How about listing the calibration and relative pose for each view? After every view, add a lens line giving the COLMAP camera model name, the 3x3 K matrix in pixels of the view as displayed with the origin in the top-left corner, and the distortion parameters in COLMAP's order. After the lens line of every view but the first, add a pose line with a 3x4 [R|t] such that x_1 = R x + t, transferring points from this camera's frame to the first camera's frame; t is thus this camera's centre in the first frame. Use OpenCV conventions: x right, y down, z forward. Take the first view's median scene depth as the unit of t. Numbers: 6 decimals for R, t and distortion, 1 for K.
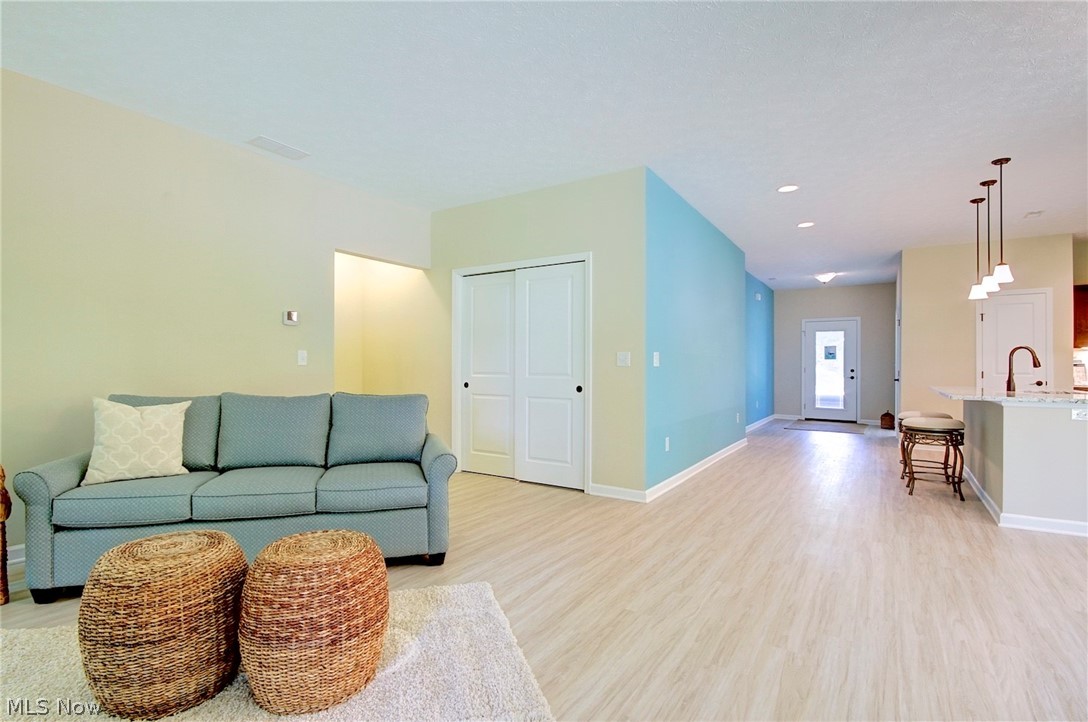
lens RADIAL K [[519.4, 0, 512.7], [0, 519.4, 364.4], [0, 0, 1]] dist [-0.017547, -0.000355]
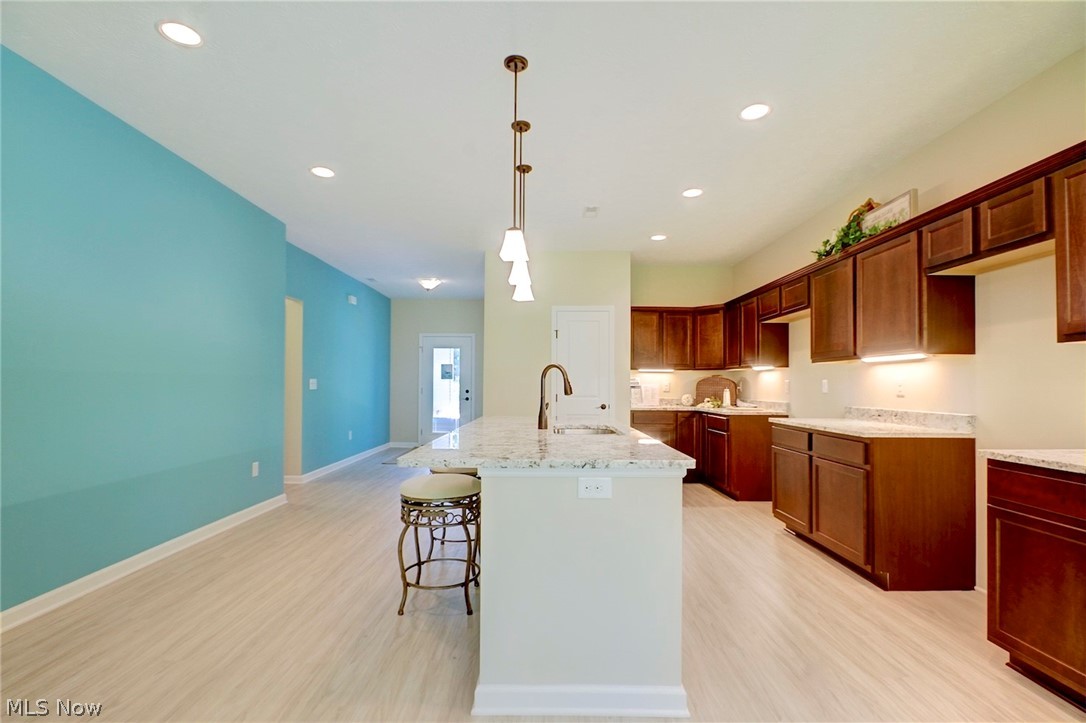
lens RADIAL K [[499.6, 0, 543.7], [0, 499.6, 375.5], [0, 0, 1]] dist [-0.003187, -0.001473]
pose [[0.813782, 0.011803, 0.581051, 0.295297], [-0.004773, 0.999896, -0.013628, -0.005336], [-0.581151, 0.008317, 0.813753, 0.226819]]
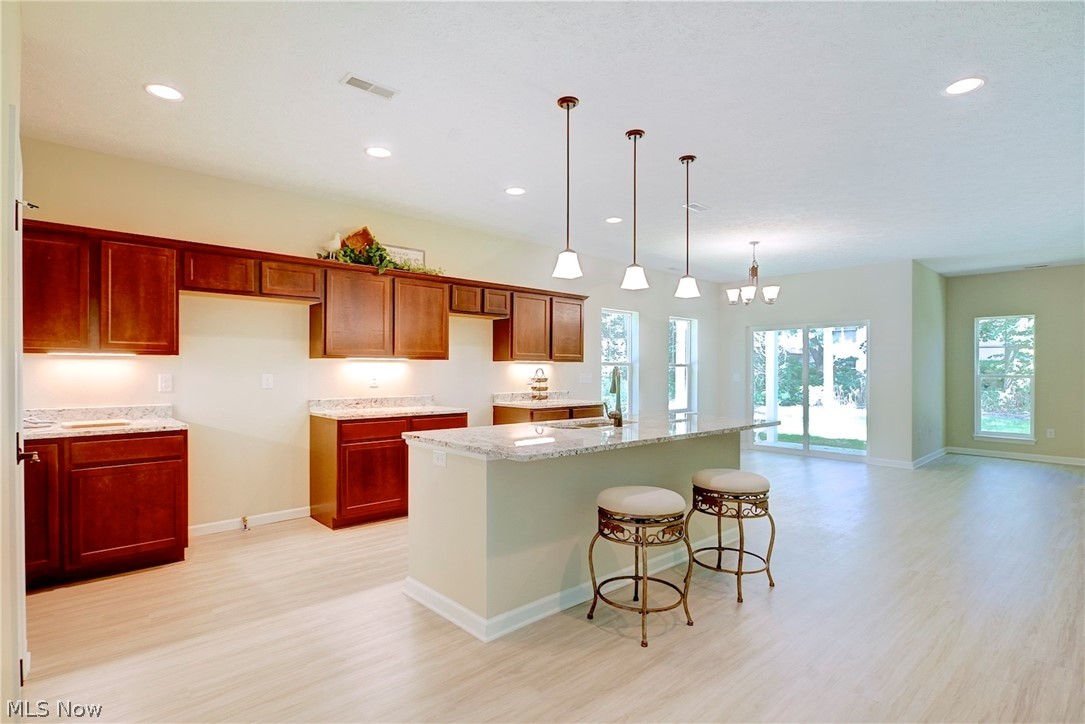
lens RADIAL K [[543.7, 0, 533.0], [0, 543.7, 370.9], [0, 0, 1]] dist [-0.002703, -0.000647]
pose [[-0.974585, -0.007372, 0.223895, 0.465990], [-0.007633, 0.999971, -0.000300, -0.013929], [-0.223887, -0.002001, -0.974613, 0.913574]]
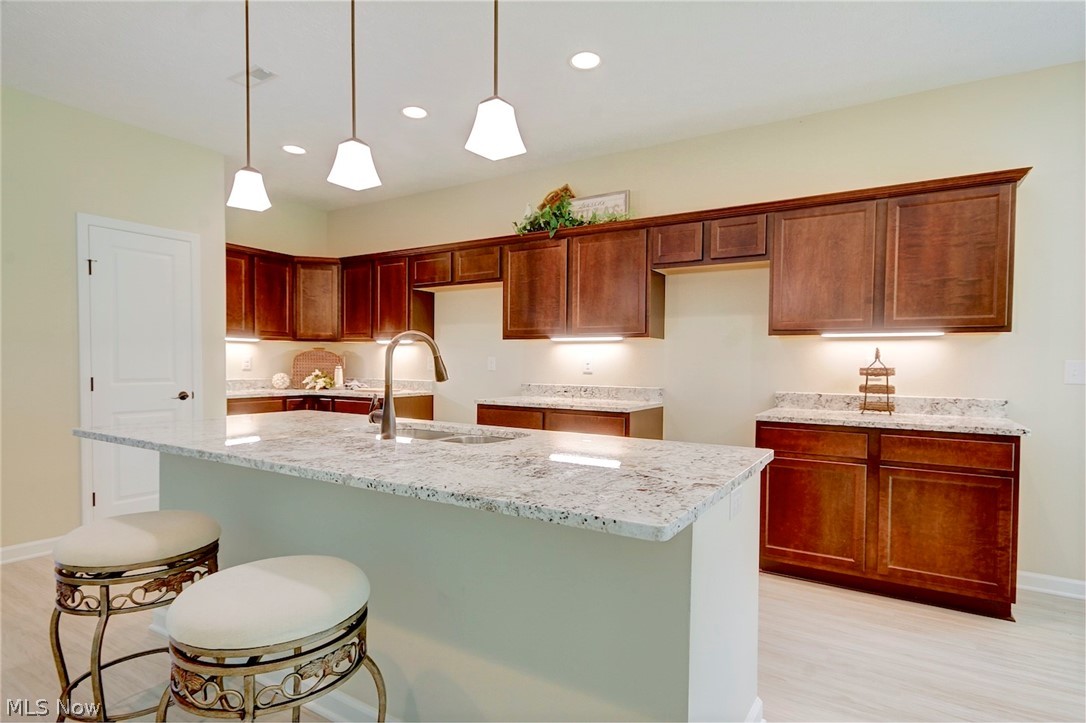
lens RADIAL K [[574.2, 0, 543.6], [0, 574.2, 375.7], [0, 0, 1]] dist [0.009355, 0.000197]
pose [[-0.063930, -0.027932, 0.997563, 0.253675], [-0.013284, 0.999543, 0.027136, -0.006777], [-0.997866, -0.011517, -0.064272, 0.458069]]
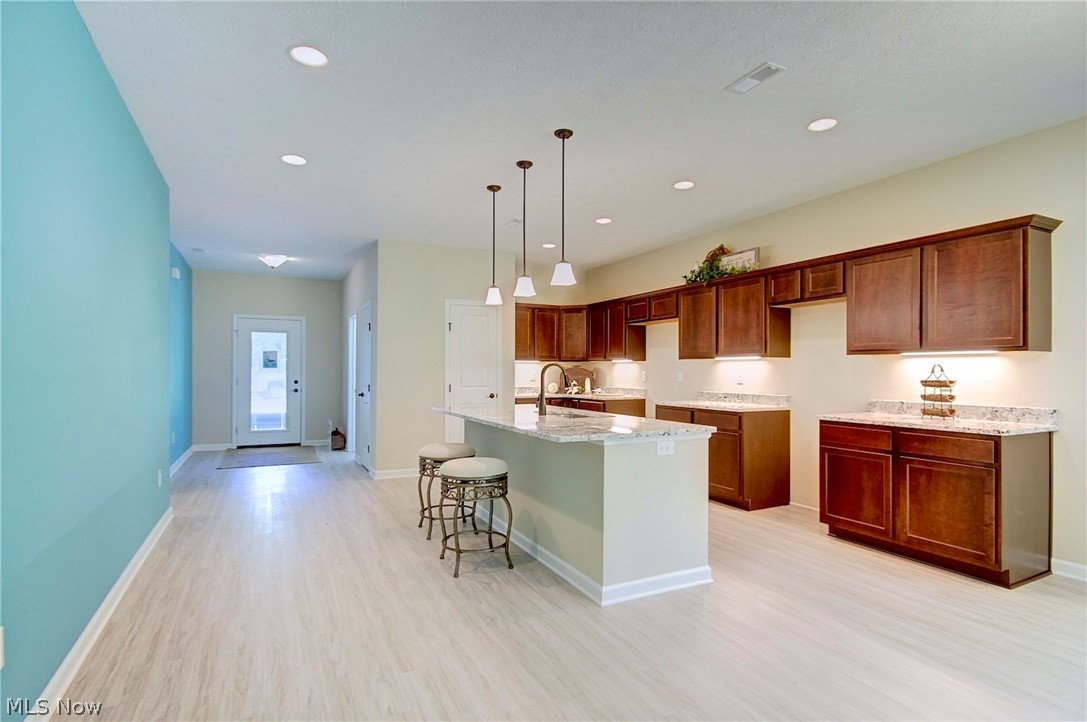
lens RADIAL K [[553.5, 0, 547.4], [0, 553.5, 368.1], [0, 0, 1]] dist [0.008737, 0.000665]
pose [[0.465485, 0.001141, 0.885055, 0.080233], [-0.003319, 0.999994, 0.000456, -0.013613], [-0.885049, -0.003150, 0.465486, 0.283894]]
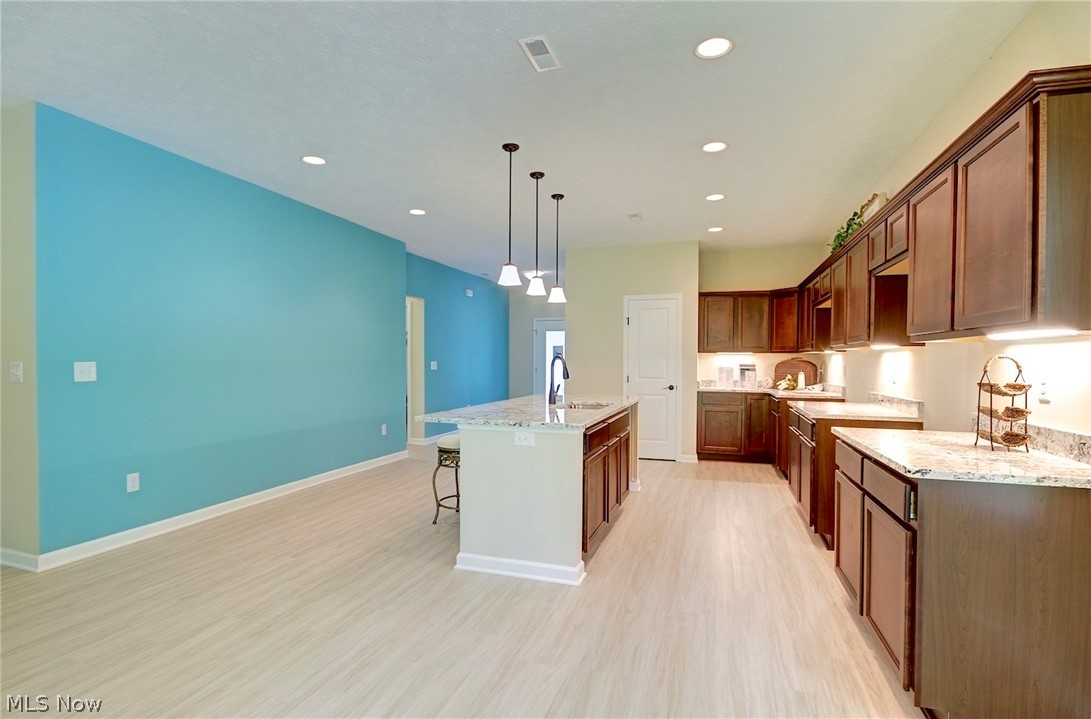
lens RADIAL K [[537.0, 0, 541.4], [0, 537.0, 369.2], [0, 0, 1]] dist [0.000697, 0.000033]
pose [[0.953747, -0.003111, 0.300594, 0.337005], [-0.003582, 0.999758, 0.021712, -0.015939], [-0.300589, -0.021784, 0.953505, 0.040998]]
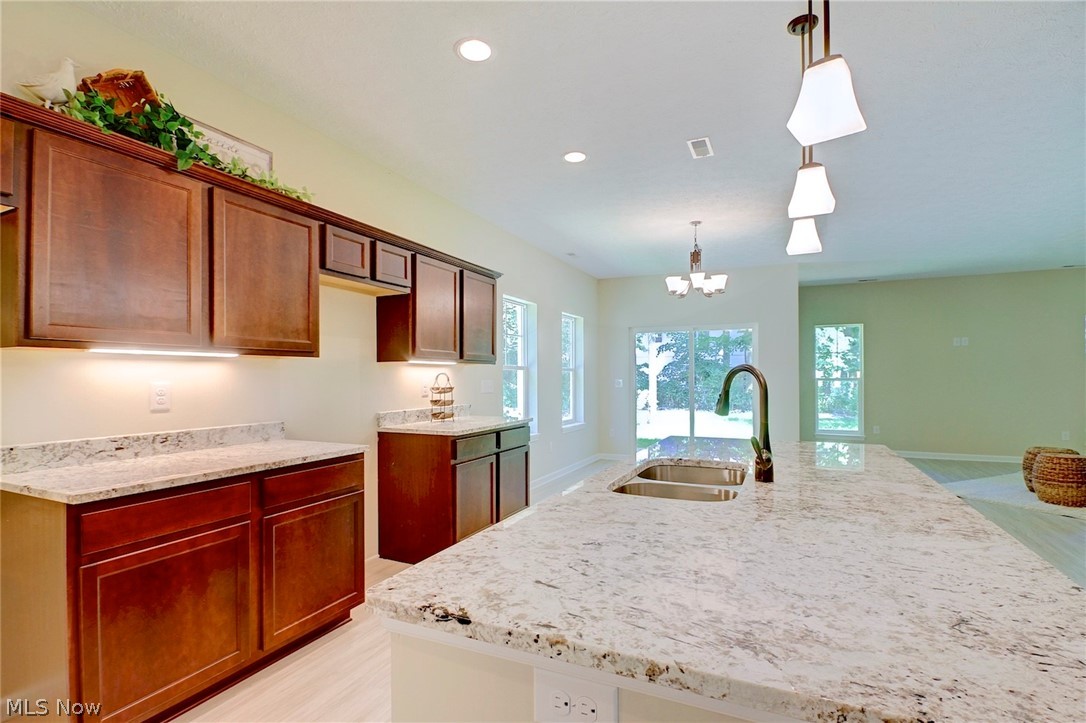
lens RADIAL K [[516.1, 0, 538.3], [0, 516.1, 375.1], [0, 0, 1]] dist [0.014299, -0.015133]
pose [[-0.984565, -0.001233, -0.175017, 0.614241], [-0.000138, 0.999980, -0.006271, -0.012648], [0.175022, -0.006150, -0.984545, 0.686215]]
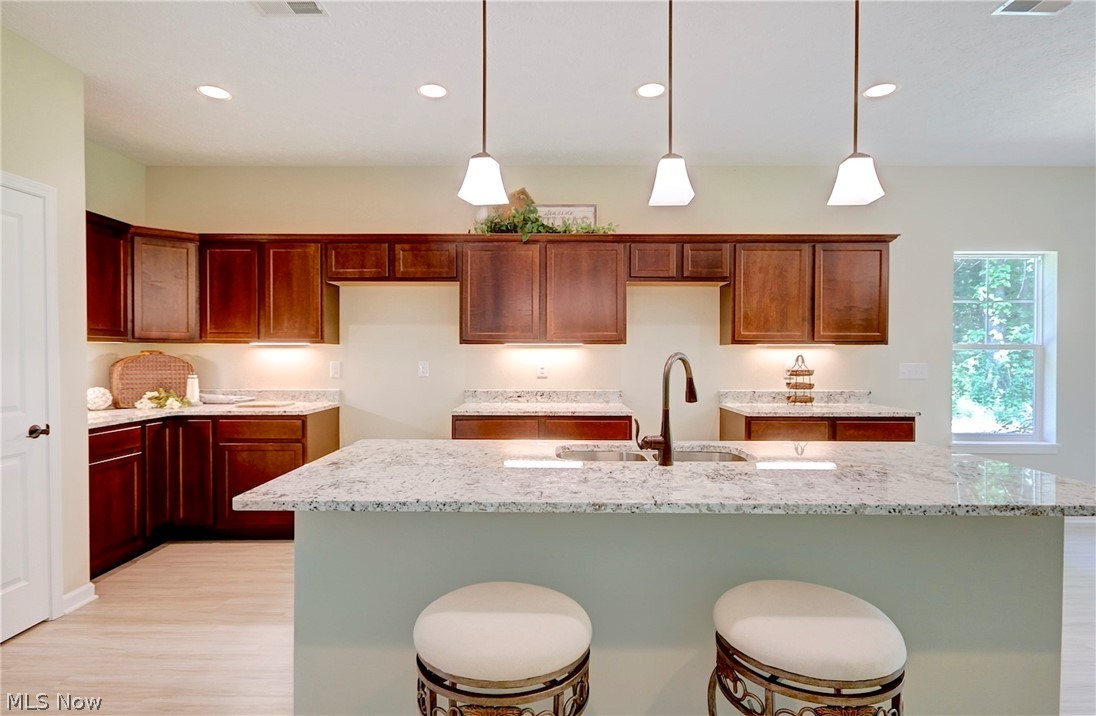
lens RADIAL K [[570.5, 0, 550.4], [0, 570.5, 362.7], [0, 0, 1]] dist [0.000785, 0.000021]
pose [[-0.571308, -0.015070, 0.820598, 0.336821], [-0.006715, 0.999884, 0.013687, -0.016082], [-0.820708, 0.002309, -0.571343, 0.672597]]
